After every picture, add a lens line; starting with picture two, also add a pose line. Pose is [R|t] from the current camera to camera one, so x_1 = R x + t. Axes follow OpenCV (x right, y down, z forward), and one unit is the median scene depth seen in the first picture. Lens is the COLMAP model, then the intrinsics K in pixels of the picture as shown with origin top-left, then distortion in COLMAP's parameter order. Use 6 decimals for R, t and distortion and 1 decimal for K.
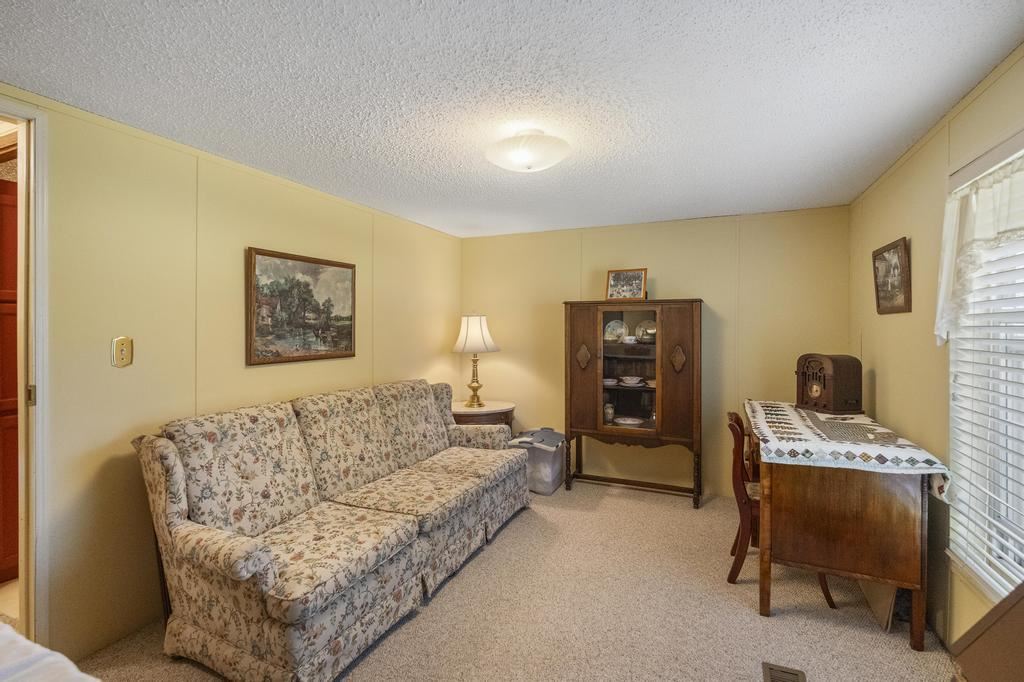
lens RADIAL K [[466.8, 0, 509.1], [0, 466.8, 332.6], [0, 0, 1]] dist [-0.002474, -0.001053]
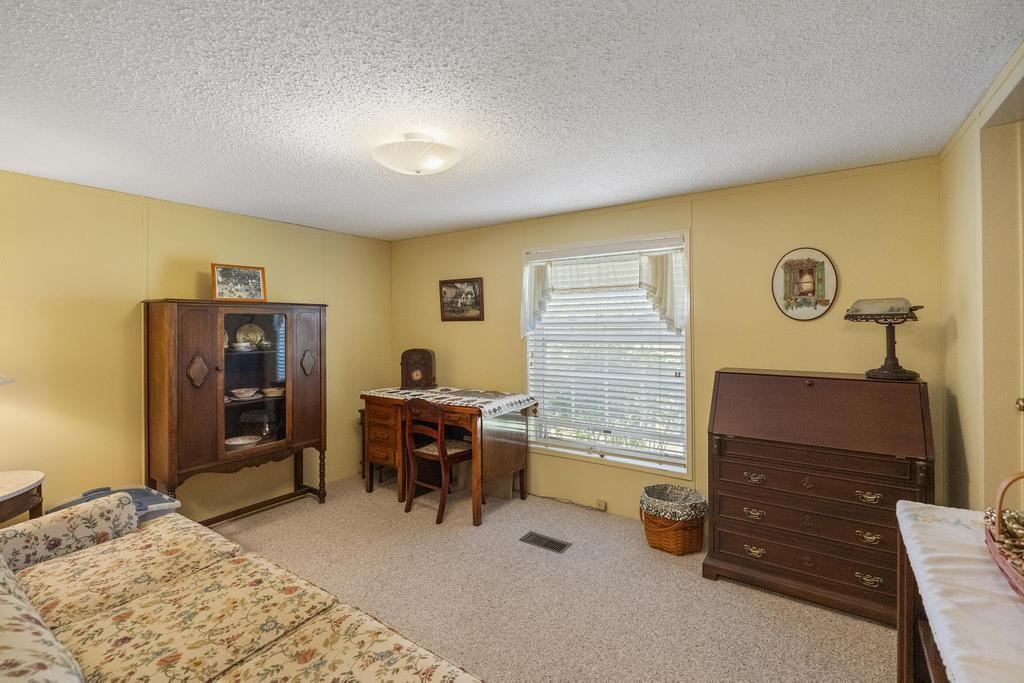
lens RADIAL K [[466.8, 0, 492.7], [0, 466.8, 324.8], [0, 0, 1]] dist [-0.002474, -0.001053]
pose [[0.189887, -0.002123, 0.981804, -0.651565], [0.020560, 0.999787, -0.001814, -0.018533], [-0.981591, 0.020530, 0.189891, 0.481562]]
